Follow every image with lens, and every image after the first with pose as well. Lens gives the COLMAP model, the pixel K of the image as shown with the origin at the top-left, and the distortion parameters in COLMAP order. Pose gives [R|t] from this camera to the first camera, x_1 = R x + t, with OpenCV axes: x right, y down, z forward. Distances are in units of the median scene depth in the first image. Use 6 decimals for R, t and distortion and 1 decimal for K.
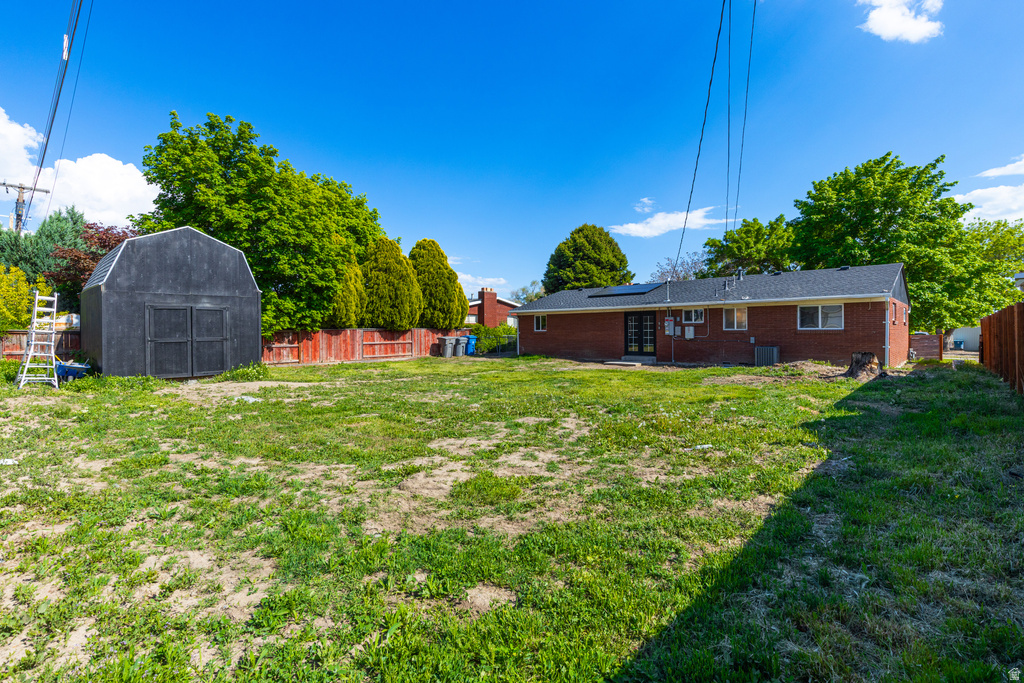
lens RADIAL K [[488.1, 0, 512.7], [0, 488.1, 336.2], [0, 0, 1]] dist [-0.000702, -0.000226]
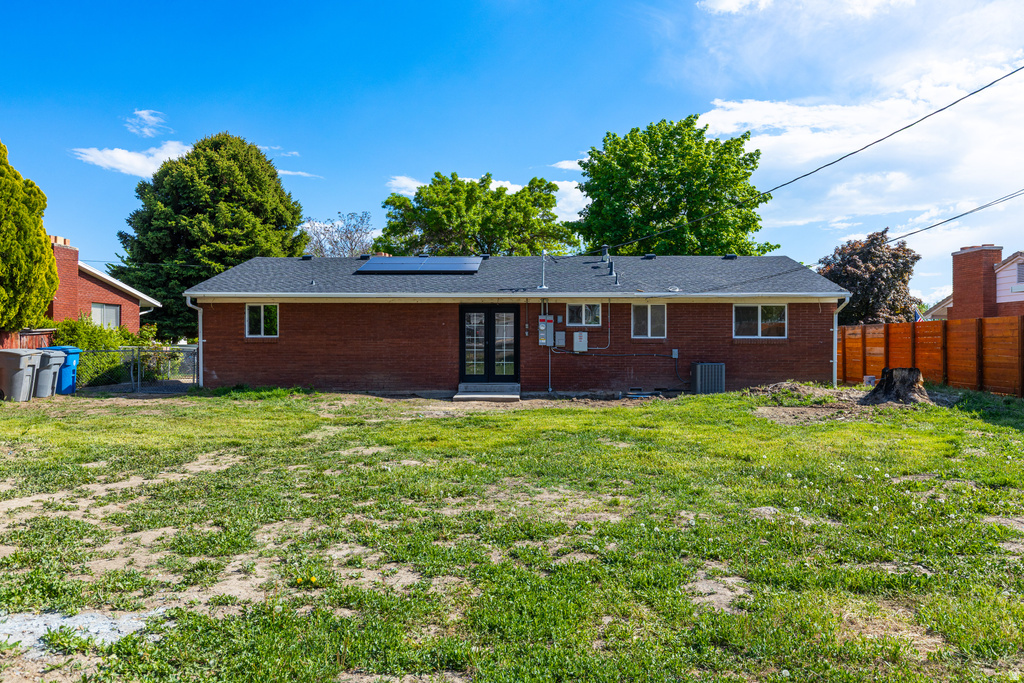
lens RADIAL K [[765.6, 0, 512.0], [0, 765.6, 345.6], [0, 0, 1]] dist [0.001632, -0.002550]
pose [[0.731647, 0.001808, 0.681681, -0.304485], [0.000200, 0.999996, -0.002867, -0.000107], [-0.681684, 0.002234, 0.731644, 0.311515]]
